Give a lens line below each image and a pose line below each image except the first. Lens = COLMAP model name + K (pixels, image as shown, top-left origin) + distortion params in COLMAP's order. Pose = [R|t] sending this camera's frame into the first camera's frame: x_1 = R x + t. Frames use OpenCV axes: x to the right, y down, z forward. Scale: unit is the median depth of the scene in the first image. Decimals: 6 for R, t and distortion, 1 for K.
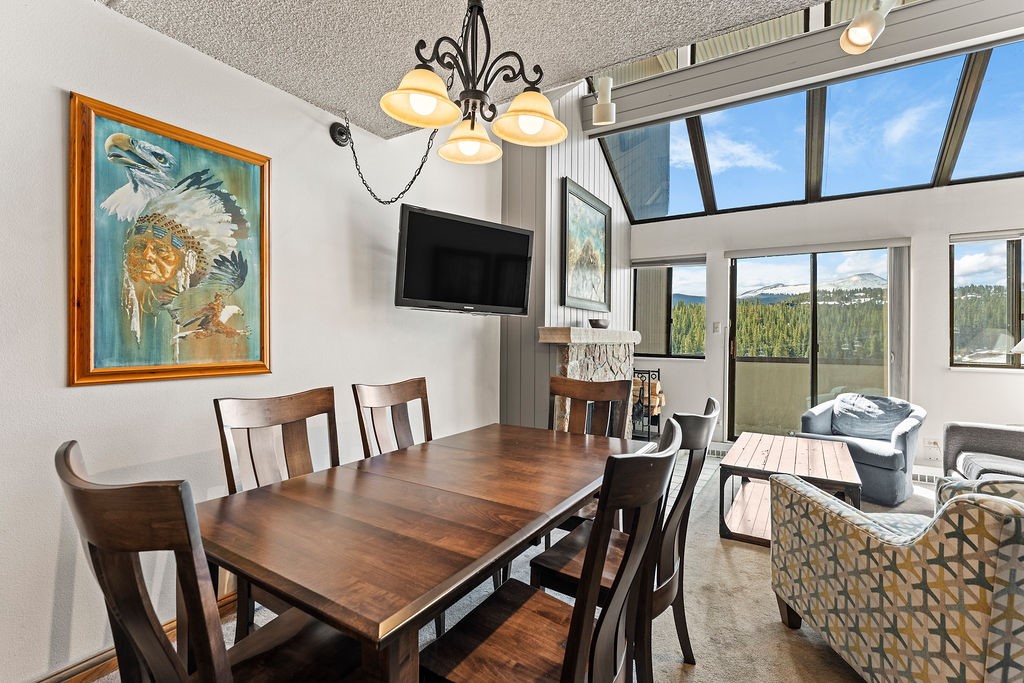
lens RADIAL K [[463.2, 0, 510.7], [0, 463.2, 341.3], [0, 0, 1]] dist [-0.002286, -0.000357]
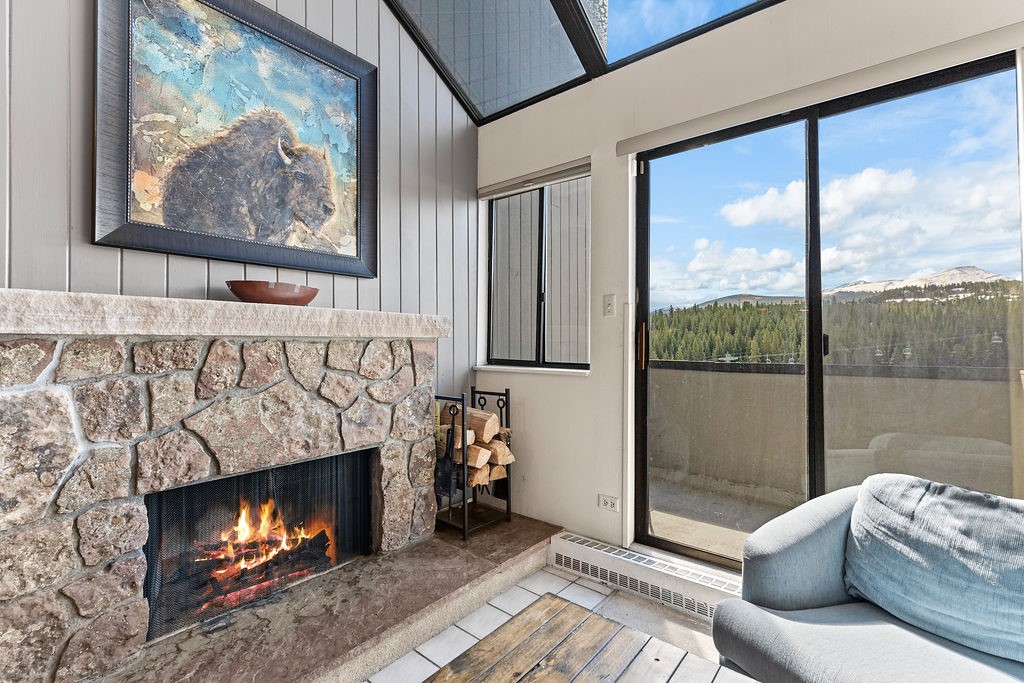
lens RADIAL K [[458.3, 0, 509.5], [0, 458.3, 337.1], [0, 0, 1]] dist [0.001152, 0.000319]
pose [[0.991628, -0.012916, -0.128477, 0.484095], [0.010422, 0.999744, -0.020067, 0.014603], [0.128703, 0.018560, 0.991509, 0.616459]]
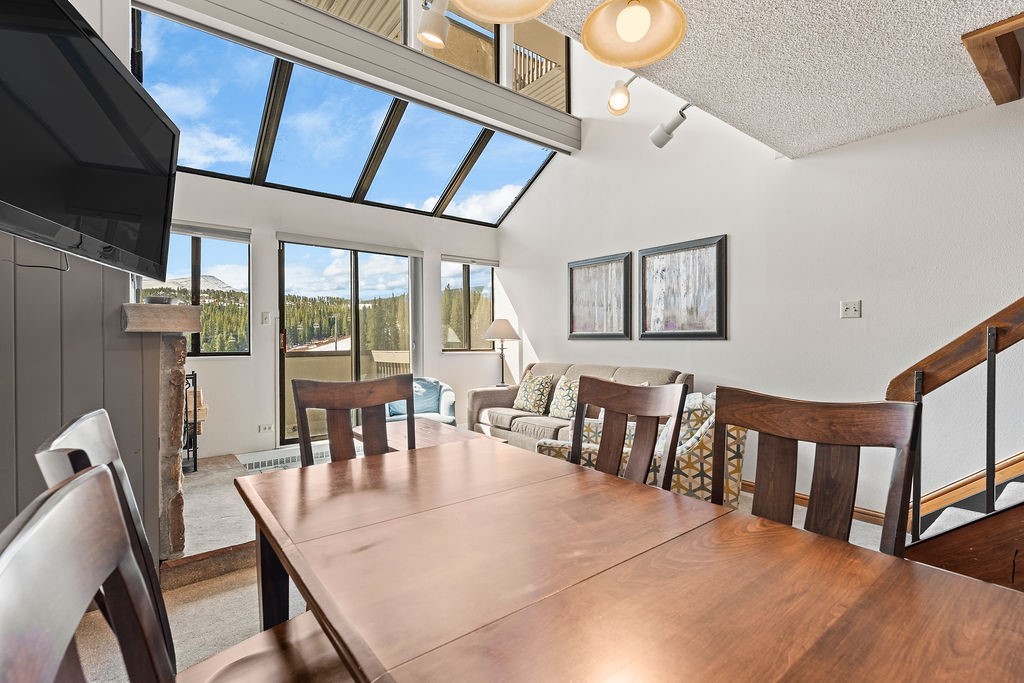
lens RADIAL K [[469.7, 0, 512.6], [0, 469.7, 342.0], [0, 0, 1]] dist [-0.000685, 0.000164]
pose [[0.336599, -0.015473, 0.941521, -0.267104], [0.013794, 0.999839, 0.011500, 0.012793], [-0.941547, 0.009116, 0.336758, 0.327791]]
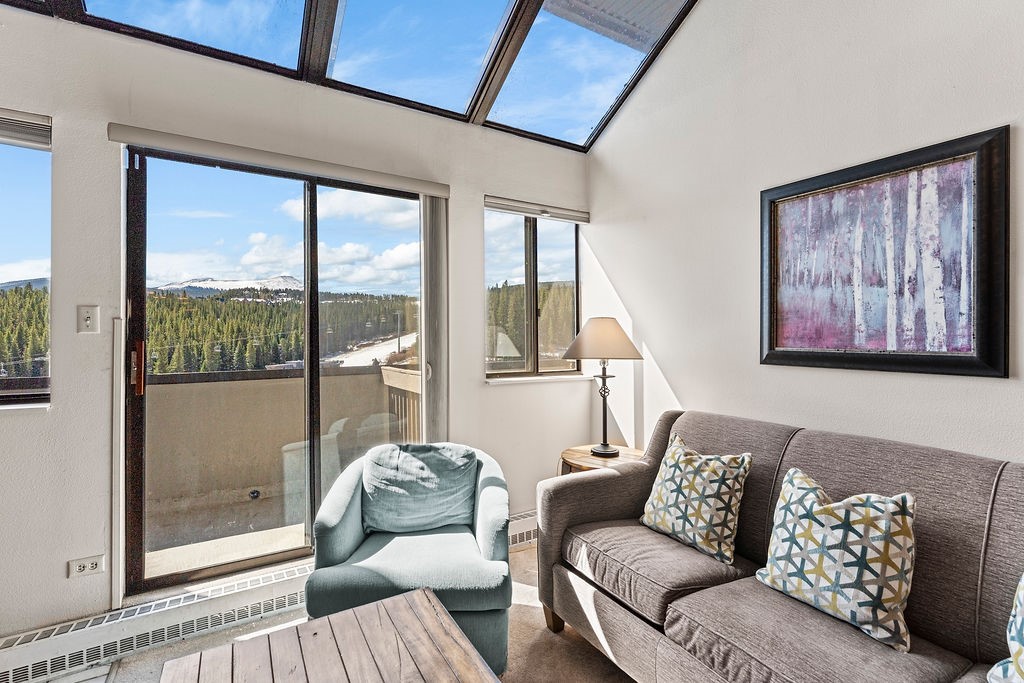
lens RADIAL K [[464.7, 0, 509.5], [0, 464.7, 334.6], [0, 0, 1]] dist [-0.000961, 0.000009]
pose [[0.453757, -0.008540, 0.891084, 0.312479], [0.012780, 0.999914, 0.003076, -0.015665], [-0.891034, 0.009992, 0.453827, 0.614745]]
